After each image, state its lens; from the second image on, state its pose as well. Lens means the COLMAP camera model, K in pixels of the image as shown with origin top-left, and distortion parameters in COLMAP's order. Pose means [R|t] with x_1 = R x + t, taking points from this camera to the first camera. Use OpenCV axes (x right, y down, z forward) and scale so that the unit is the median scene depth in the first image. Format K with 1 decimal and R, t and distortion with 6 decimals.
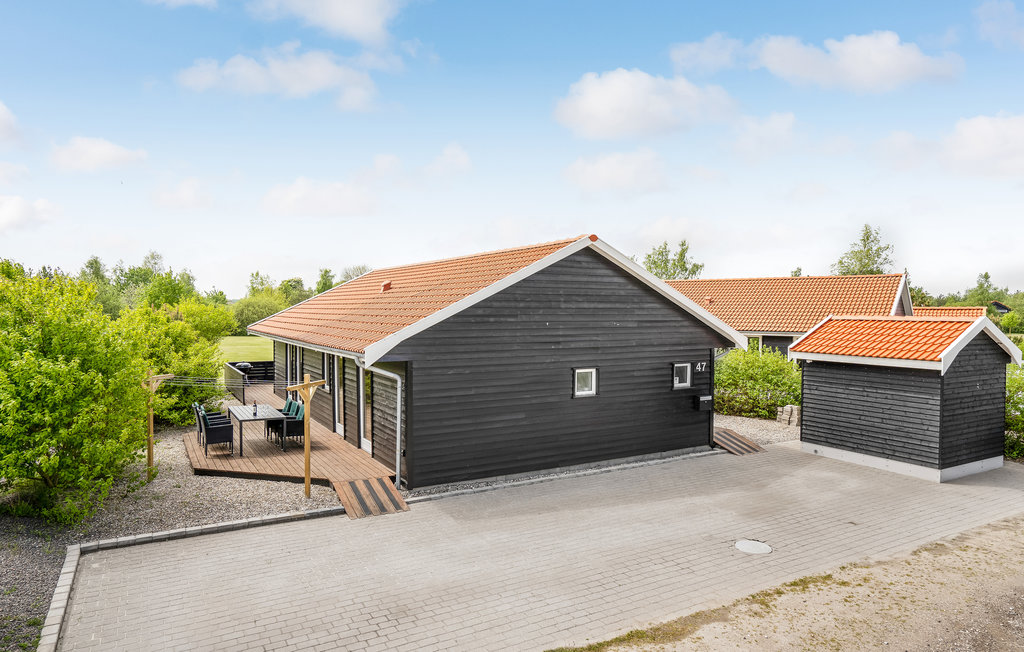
lens RADIAL K [[631.0, 0, 511.1], [0, 631.0, 328.3], [0, 0, 1]] dist [0.001204, 0.006720]
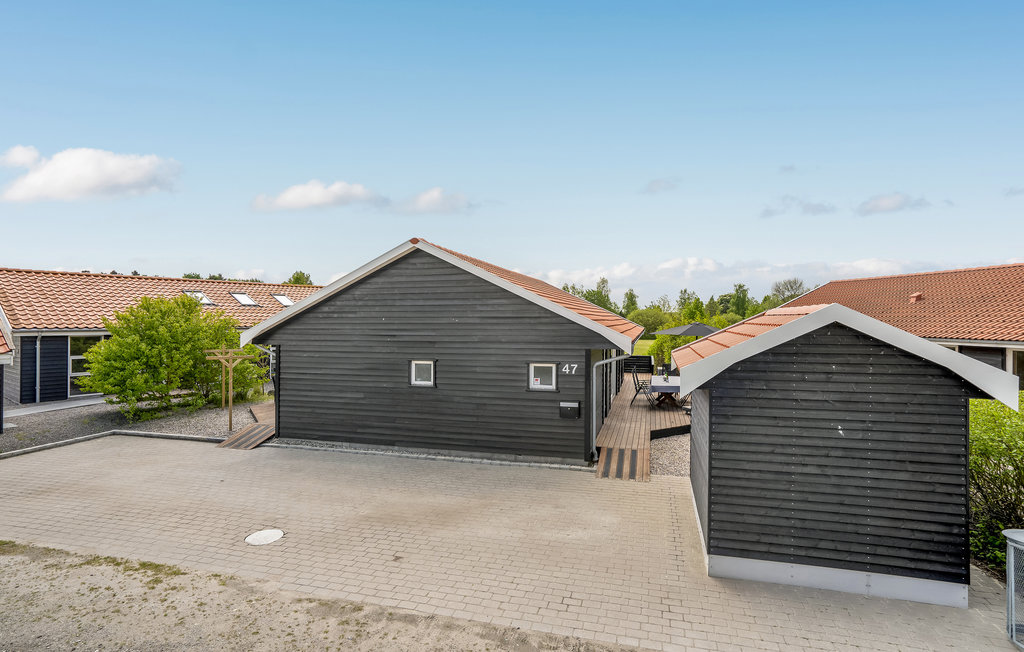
lens RADIAL K [[512.4, 0, 514.4], [0, 512.4, 320.2], [0, 0, 1]] dist [0.005104, 0.006895]
pose [[0.703499, -0.002737, -0.710691, 0.908061], [-0.018549, 0.999581, -0.022211, 0.011414], [0.710454, 0.028808, 0.703154, 0.514196]]
